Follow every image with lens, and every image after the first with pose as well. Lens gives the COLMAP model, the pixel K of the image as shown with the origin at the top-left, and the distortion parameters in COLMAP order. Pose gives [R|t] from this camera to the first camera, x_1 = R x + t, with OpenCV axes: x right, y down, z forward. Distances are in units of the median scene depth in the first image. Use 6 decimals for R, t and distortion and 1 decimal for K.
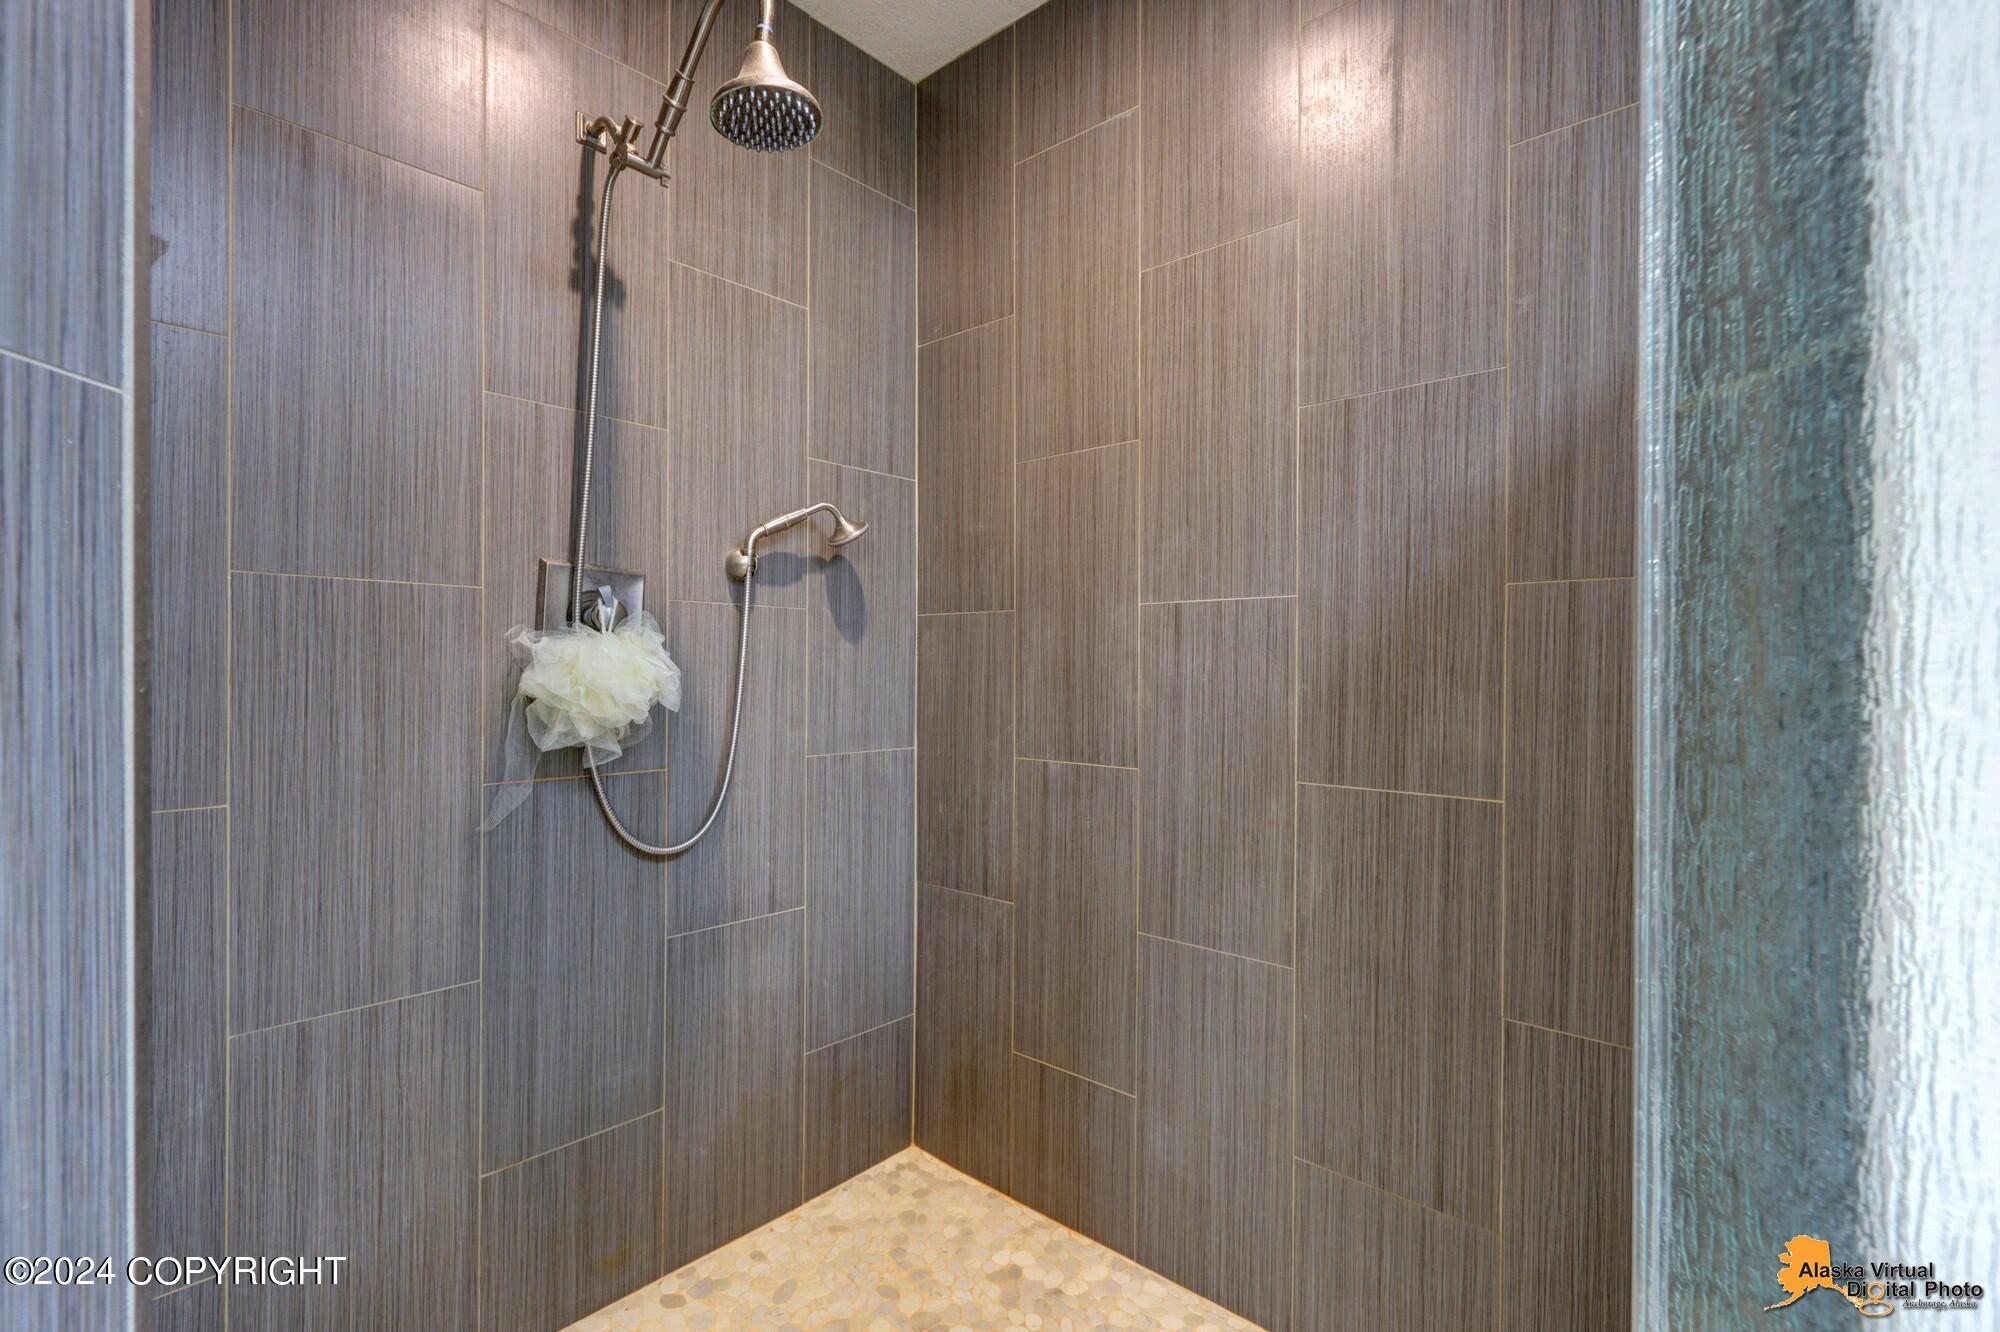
lens RADIAL K [[925.7, 0, 1001.8], [0, 925.7, 672.4], [0, 0, 1]] dist [0.000328, -0.000553]
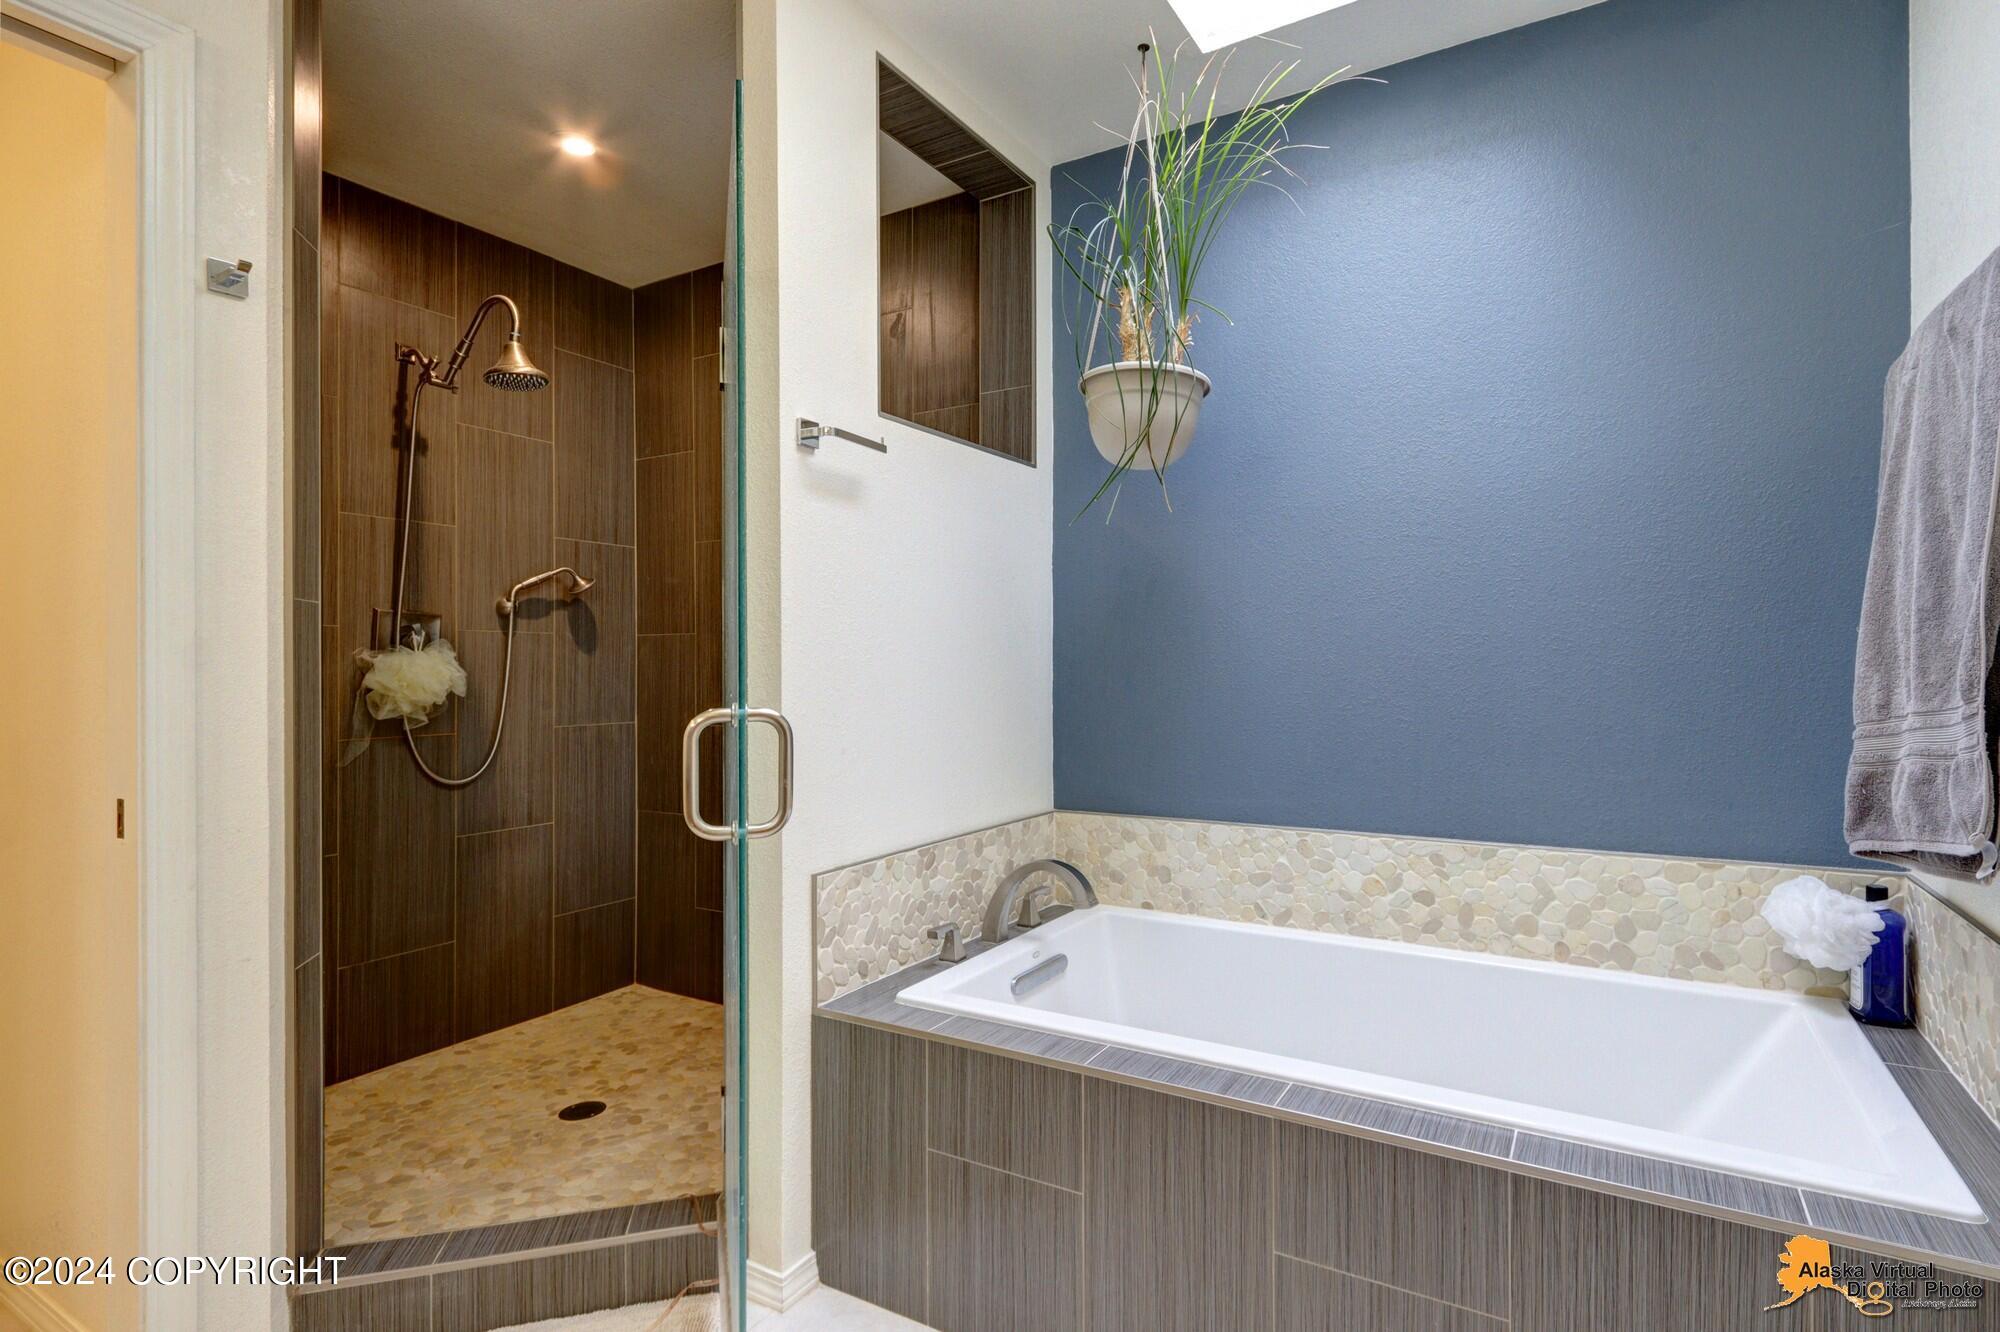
lens RADIAL K [[982.9, 0, 1073.2], [0, 982.9, 666.8], [0, 0, 1]] dist [0.001885, 0.000174]
pose [[0.973687, -0.006013, 0.227812, 0.293755], [0.007075, 0.999968, -0.003843, 0.001553], [-0.227782, 0.005353, 0.973698, -0.909305]]
